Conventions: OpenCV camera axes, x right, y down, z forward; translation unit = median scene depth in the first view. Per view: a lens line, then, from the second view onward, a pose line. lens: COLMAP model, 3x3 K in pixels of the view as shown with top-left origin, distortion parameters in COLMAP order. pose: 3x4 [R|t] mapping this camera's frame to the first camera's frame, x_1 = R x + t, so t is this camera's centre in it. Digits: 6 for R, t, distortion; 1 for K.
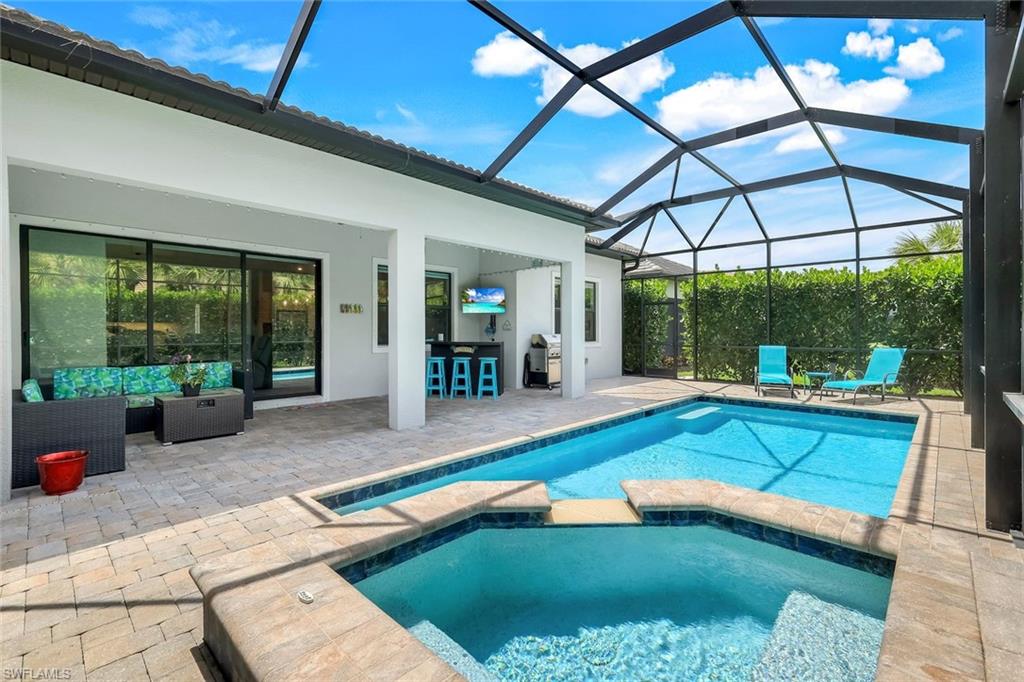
lens RADIAL K [[449.4, 0, 513.6], [0, 449.4, 332.6], [0, 0, 1]] dist [0.001388, 0.000301]
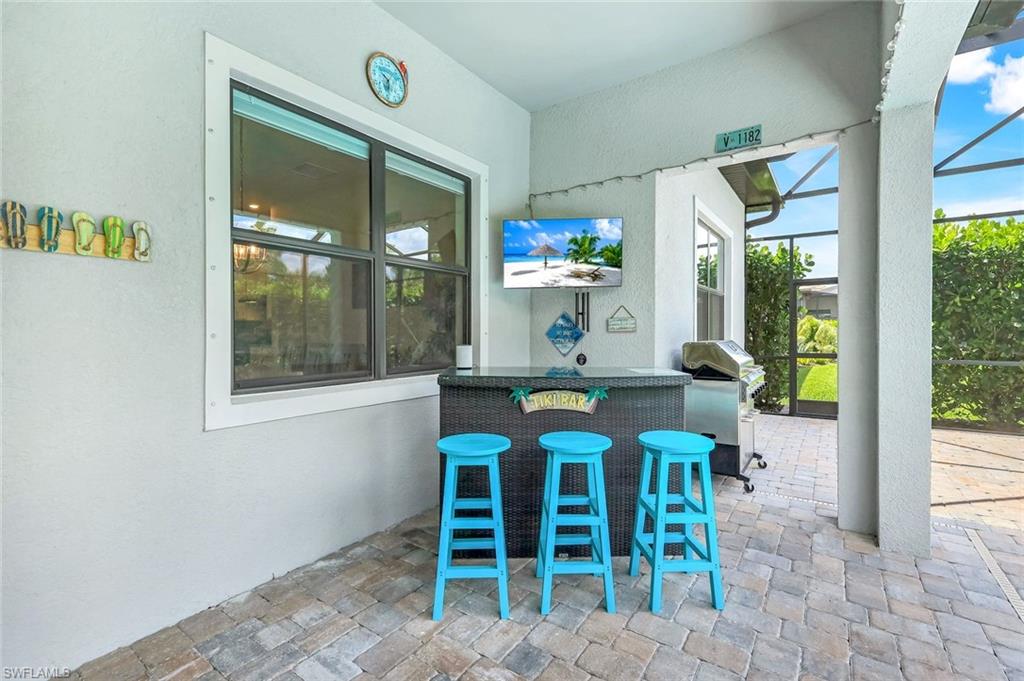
lens RADIAL K [[449.4, 0, 513.6], [0, 449.4, 332.1], [0, 0, 1]] dist [0.001388, 0.000301]
pose [[0.990143, -0.003279, 0.140022, -0.178051], [0.004039, 0.999979, -0.005148, -0.004708], [-0.140002, 0.005663, 0.990135, 0.720033]]
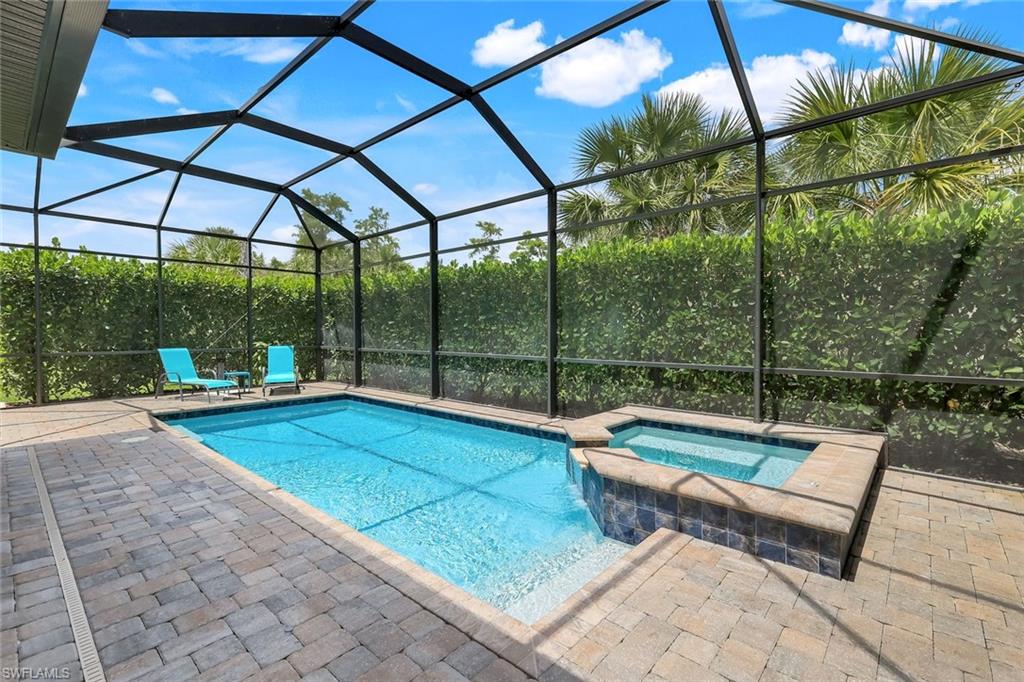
lens RADIAL K [[463.6, 0, 514.4], [0, 463.6, 332.4], [0, 0, 1]] dist [0.006141, 0.000797]
pose [[-0.027979, -0.007894, 0.999577, -0.407094], [0.010001, 0.999917, 0.008177, -0.004026], [-0.999558, 0.010226, -0.027897, 0.404770]]
